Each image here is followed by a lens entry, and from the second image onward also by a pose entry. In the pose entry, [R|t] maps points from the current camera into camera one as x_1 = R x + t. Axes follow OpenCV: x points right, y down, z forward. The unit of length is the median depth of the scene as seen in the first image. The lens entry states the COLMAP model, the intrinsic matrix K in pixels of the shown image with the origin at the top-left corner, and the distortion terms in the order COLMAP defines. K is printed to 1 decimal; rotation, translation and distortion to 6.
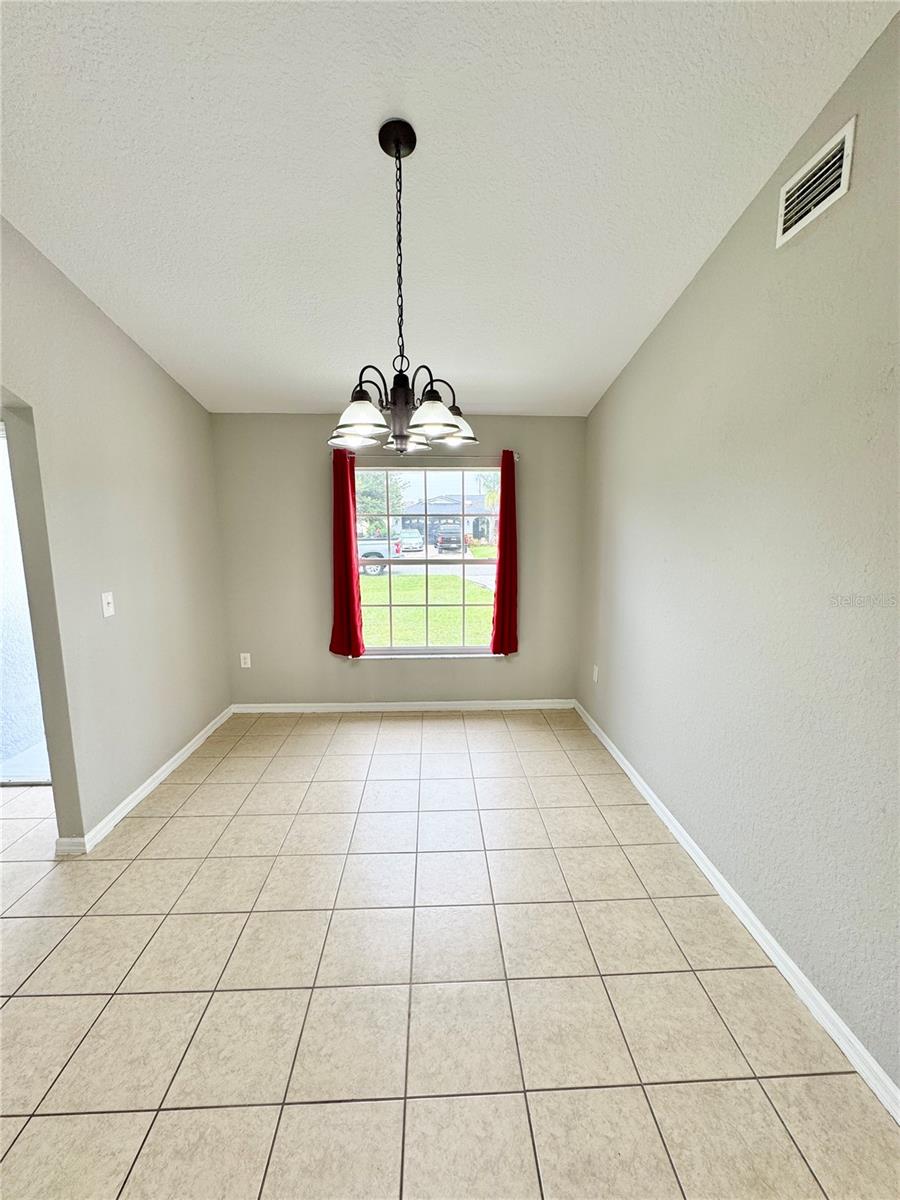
lens RADIAL K [[476.2, 0, 451.3], [0, 476.2, 597.9], [0, 0, 1]] dist [-0.004022, 0.000427]
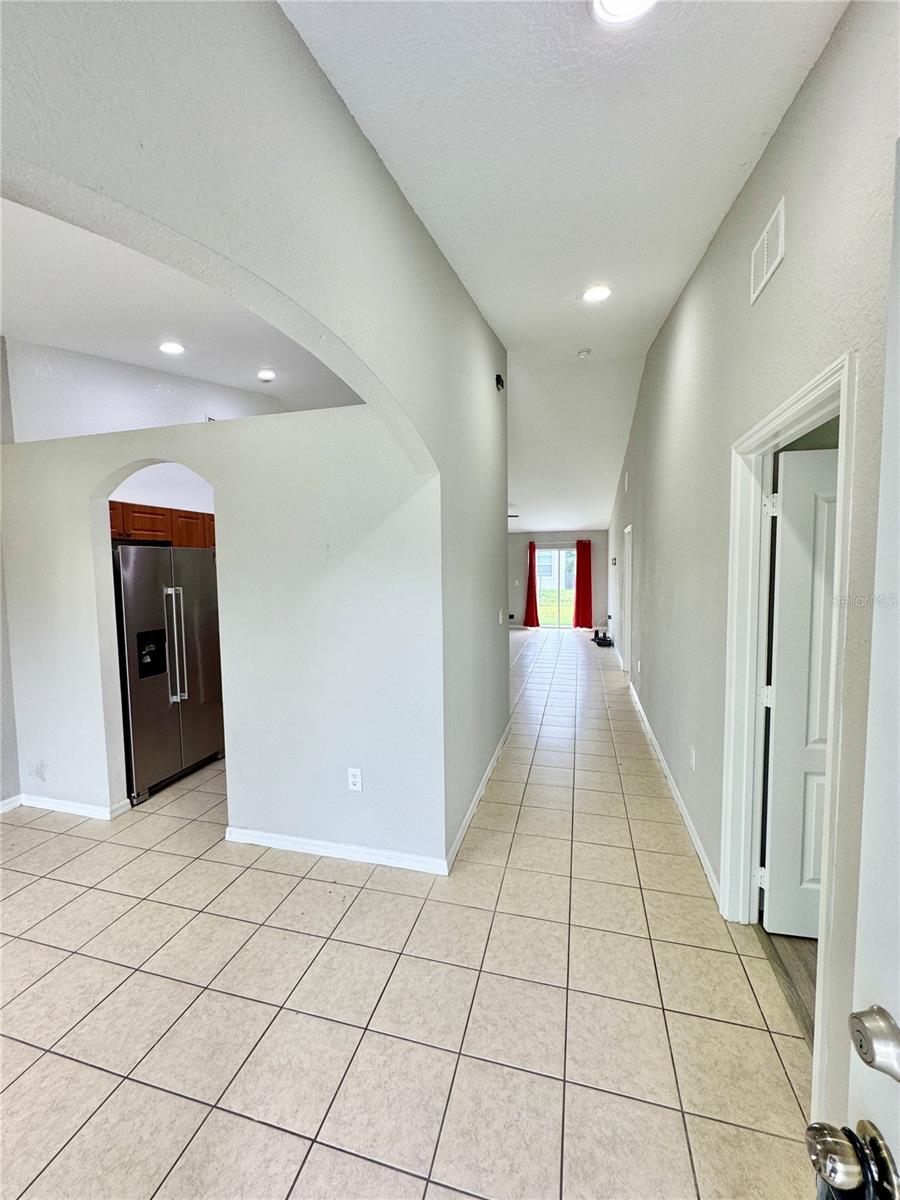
lens RADIAL K [[476.2, 0, 451.3], [0, 476.2, 597.9], [0, 0, 1]] dist [-0.004022, 0.000427]
pose [[-0.954091, -0.008112, 0.299406, -1.245278], [0.057867, 0.975806, 0.210839, -0.193082], [-0.293872, 0.218486, -0.930539, 1.150076]]
